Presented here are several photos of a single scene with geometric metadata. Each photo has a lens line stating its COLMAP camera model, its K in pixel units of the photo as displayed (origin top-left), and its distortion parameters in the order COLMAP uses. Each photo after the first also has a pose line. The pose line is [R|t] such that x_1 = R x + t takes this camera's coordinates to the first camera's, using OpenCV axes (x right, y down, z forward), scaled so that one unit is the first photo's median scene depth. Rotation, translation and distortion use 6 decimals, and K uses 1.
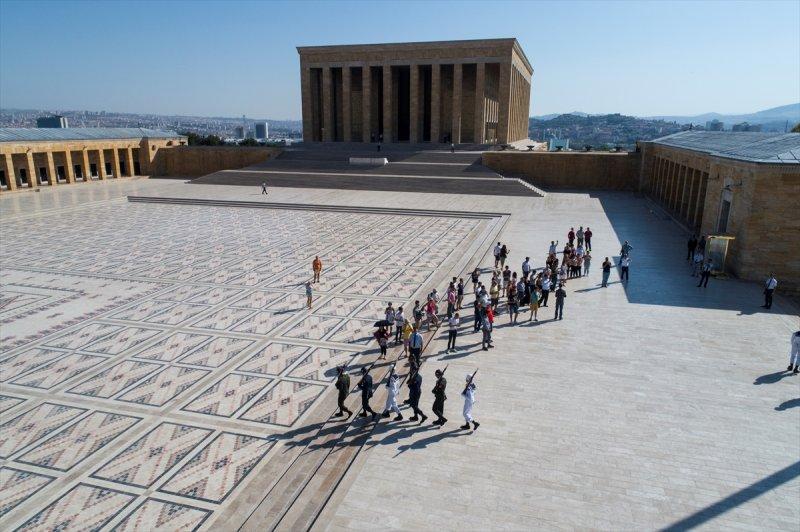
lens RADIAL K [[538.2, 0, 400.0], [0, 538.2, 266.0], [0, 0, 1]] dist [0.000788, 0.003723]
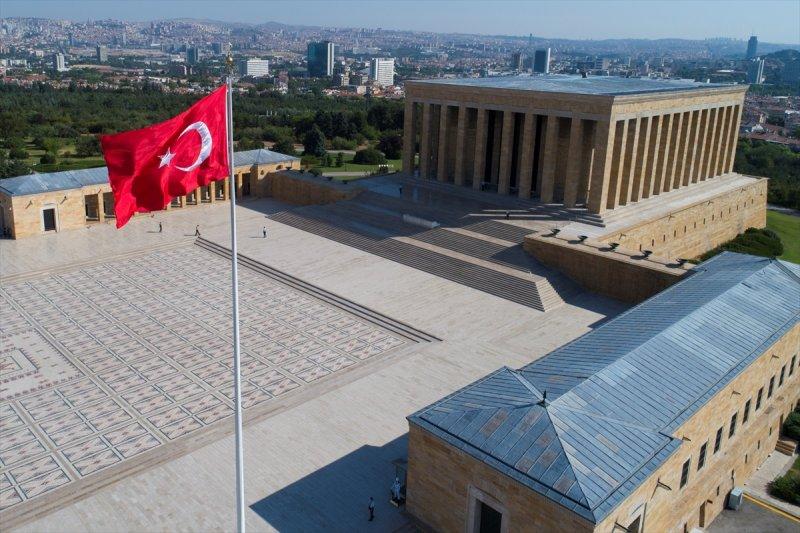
lens RADIAL K [[665.9, 0, 339.9], [0, 665.9, 213.7], [0, 0, 1]] dist [-0.000414, 0.002590]
pose [[0.854069, 0.140299, -0.500882, 0.374709], [-0.143551, 0.989116, 0.032282, -0.203673], [0.499960, 0.044331, 0.864913, -0.097696]]
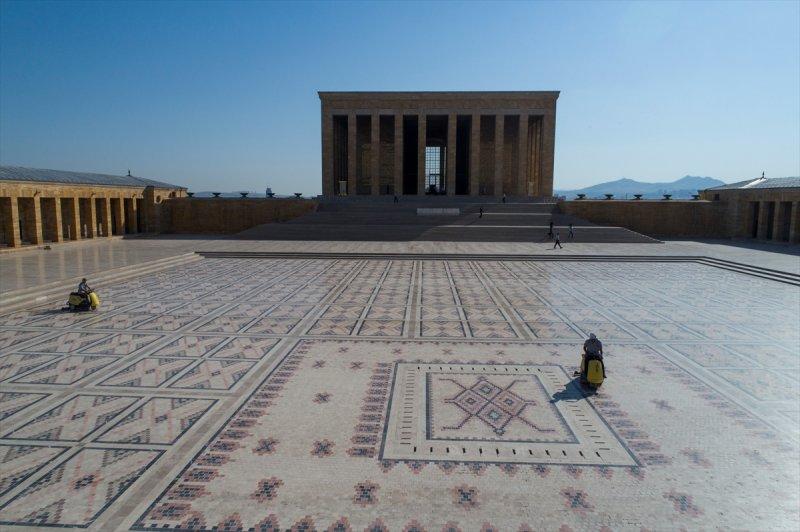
lens RADIAL K [[538.2, 0, 400.0], [0, 538.2, 266.0], [0, 0, 1]] dist [0.000788, 0.003723]
pose [[0.969952, -0.026136, 0.241887, -0.304599], [0.057585, 0.990626, -0.123875, 0.001091], [-0.236382, 0.134082, 0.962365, 0.150696]]
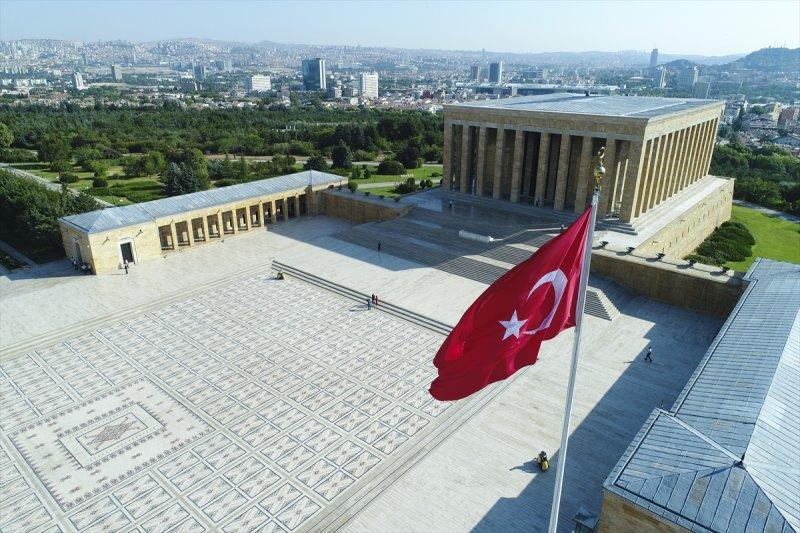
lens RADIAL K [[534.9, 0, 400.9], [0, 534.9, 271.0], [0, 0, 1]] dist [0.001209, 0.001076]
pose [[0.914489, 0.148841, -0.376241, 0.198743], [-0.101137, 0.984451, 0.143626, -0.239227], [0.391768, -0.093292, 0.915322, -0.048709]]
